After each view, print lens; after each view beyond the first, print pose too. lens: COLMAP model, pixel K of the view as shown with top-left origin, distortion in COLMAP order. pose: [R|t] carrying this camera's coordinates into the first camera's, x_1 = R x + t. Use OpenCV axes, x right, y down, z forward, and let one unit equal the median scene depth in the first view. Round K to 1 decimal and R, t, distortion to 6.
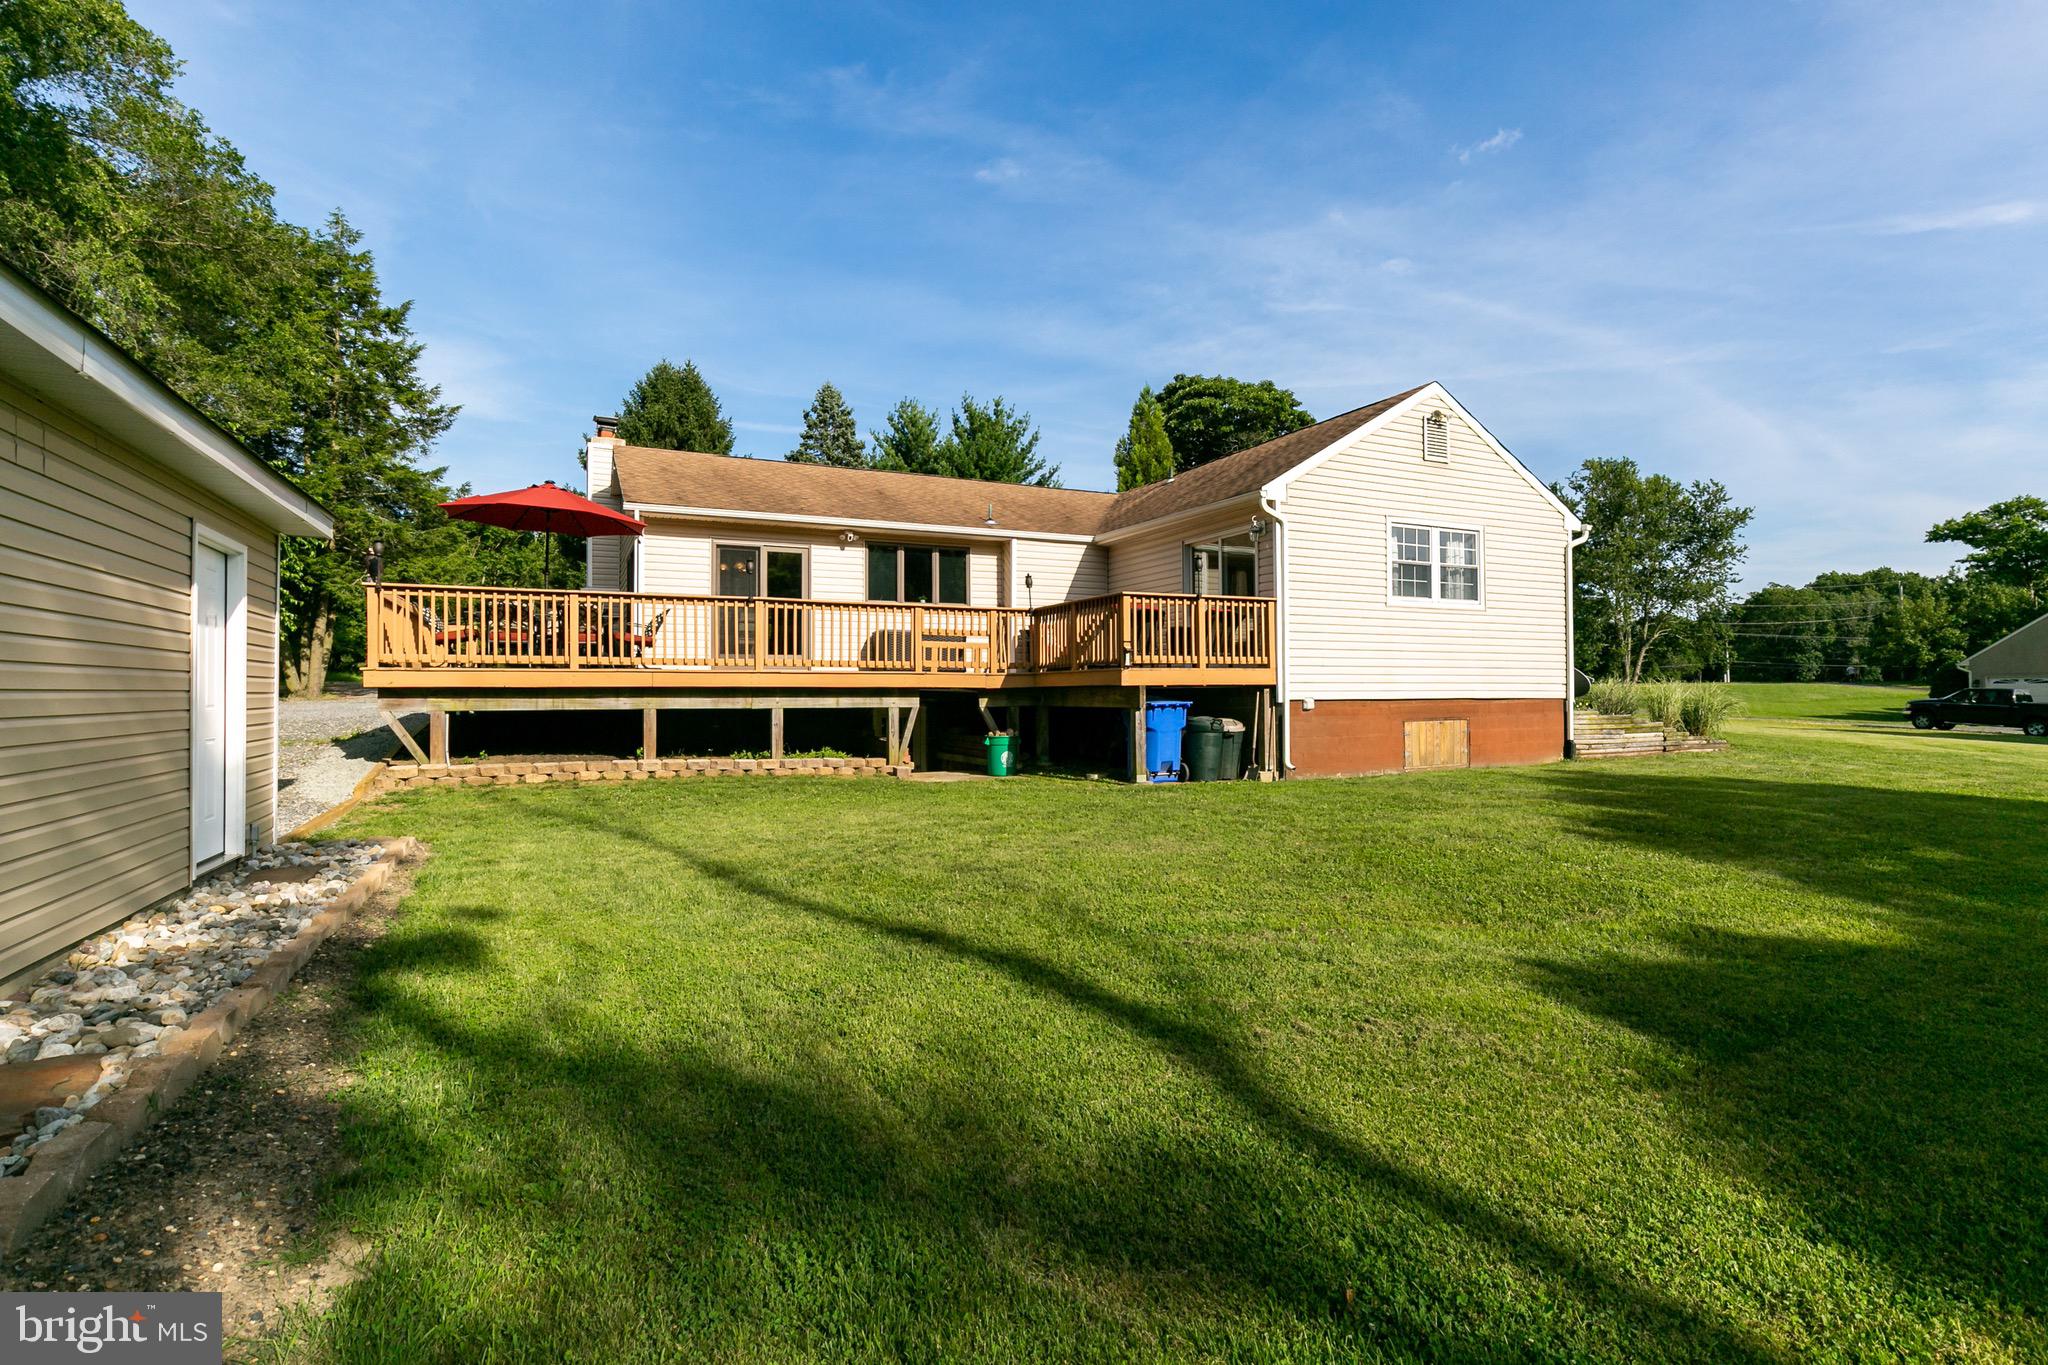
lens RADIAL K [[991.9, 0, 1032.2], [0, 991.9, 670.5], [0, 0, 1]] dist [-0.011707, -0.000088]
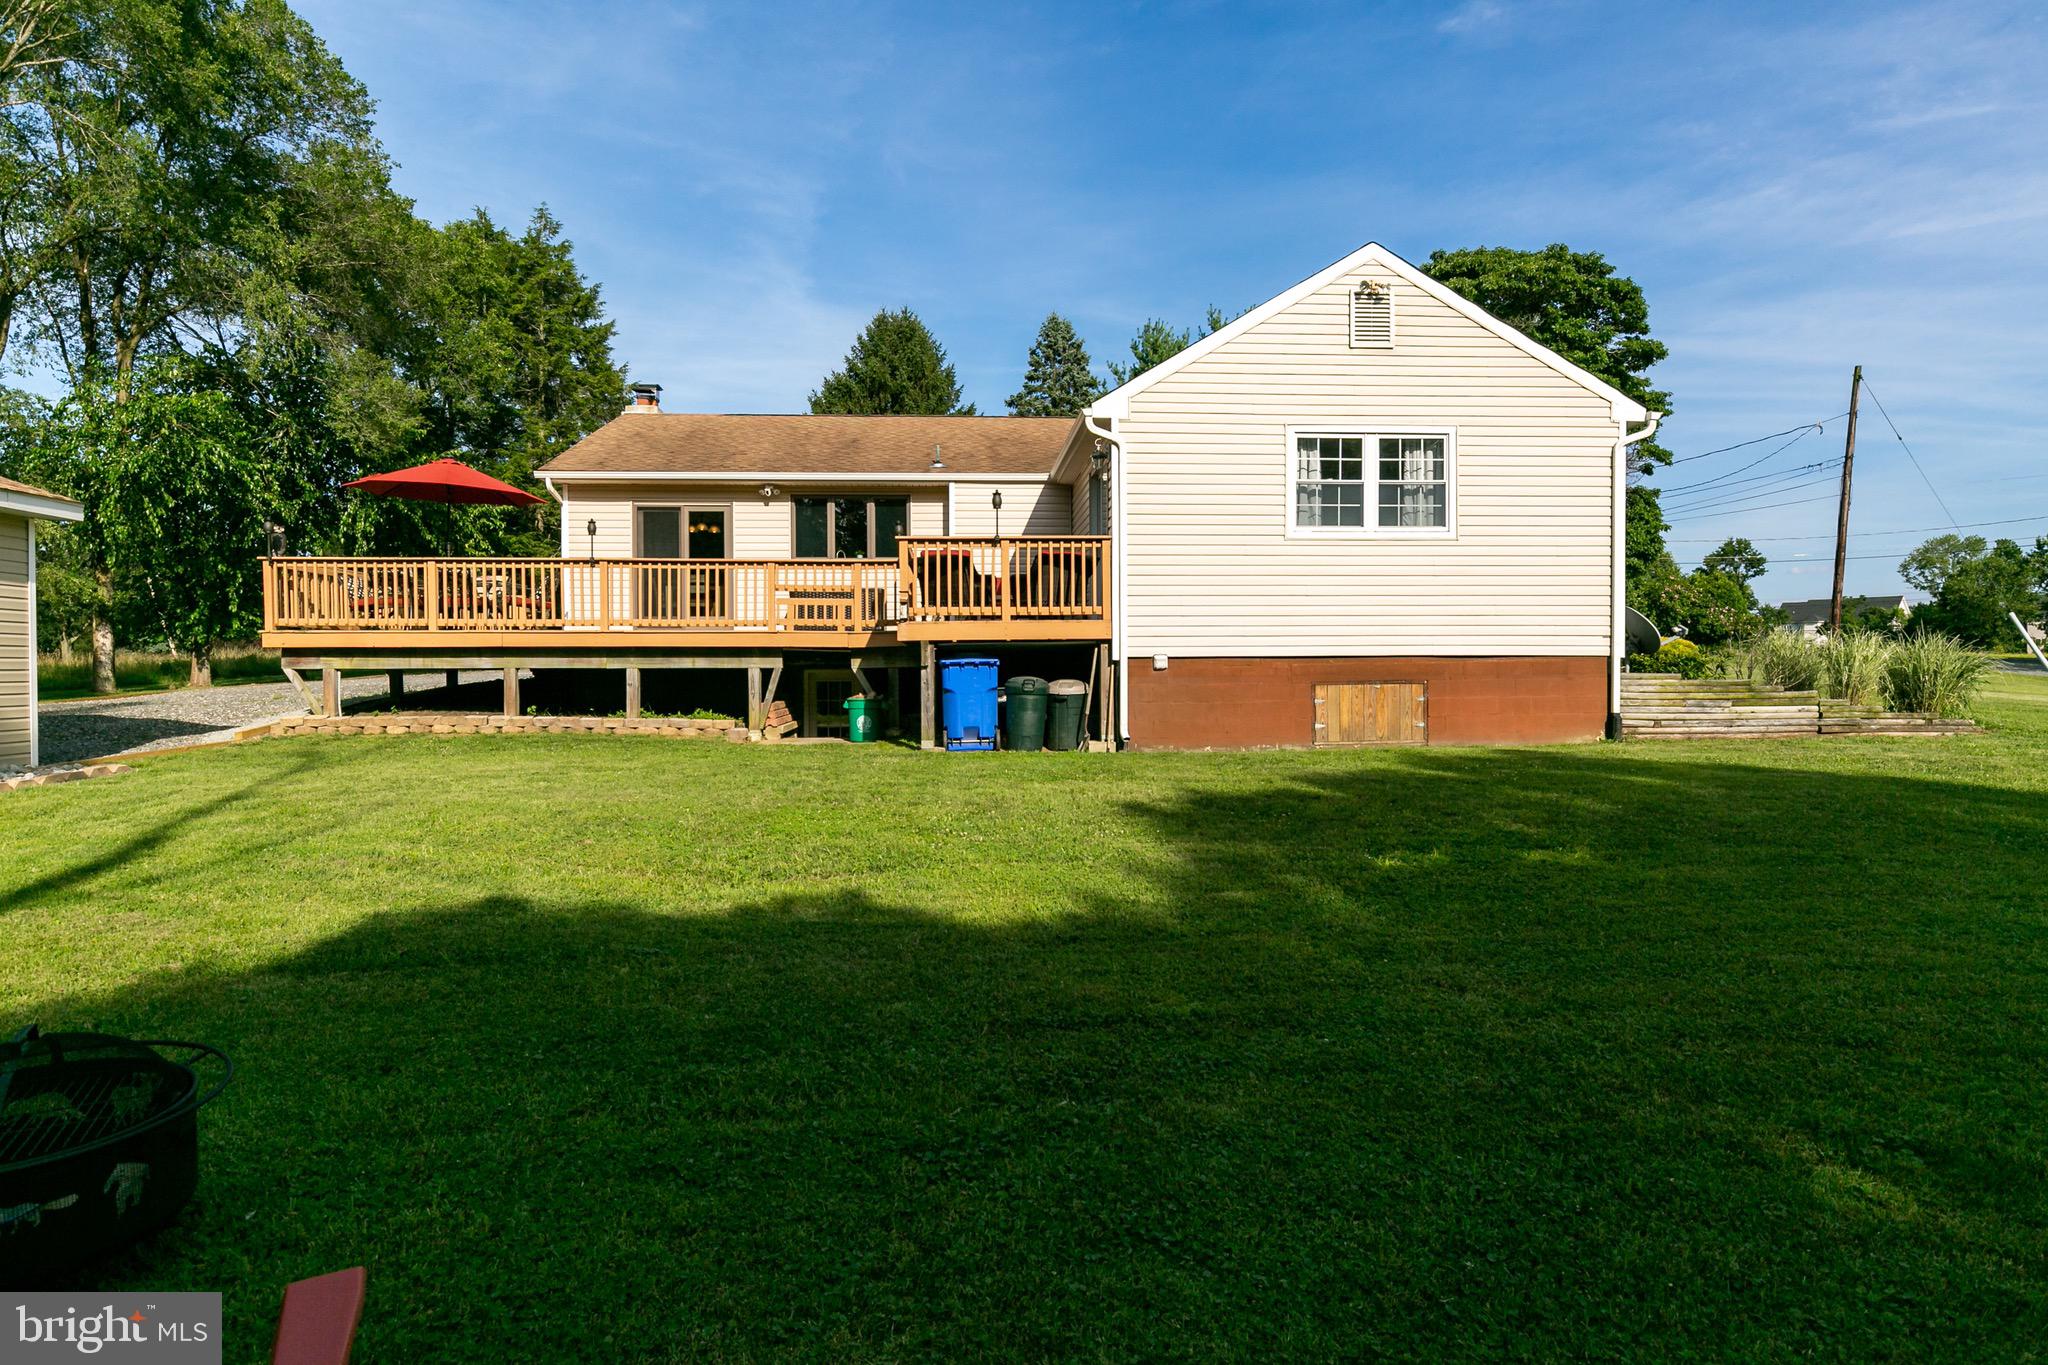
lens RADIAL K [[1167.6, 0, 1024.0], [0, 1167.6, 682.5], [0, 0, 1]] dist [-0.002028, -0.000395]
pose [[0.926096, 0.002217, -0.377281, 0.493624], [0.010224, 0.999468, 0.030971, 0.017792], [0.377149, -0.032539, 0.925581, 0.048532]]
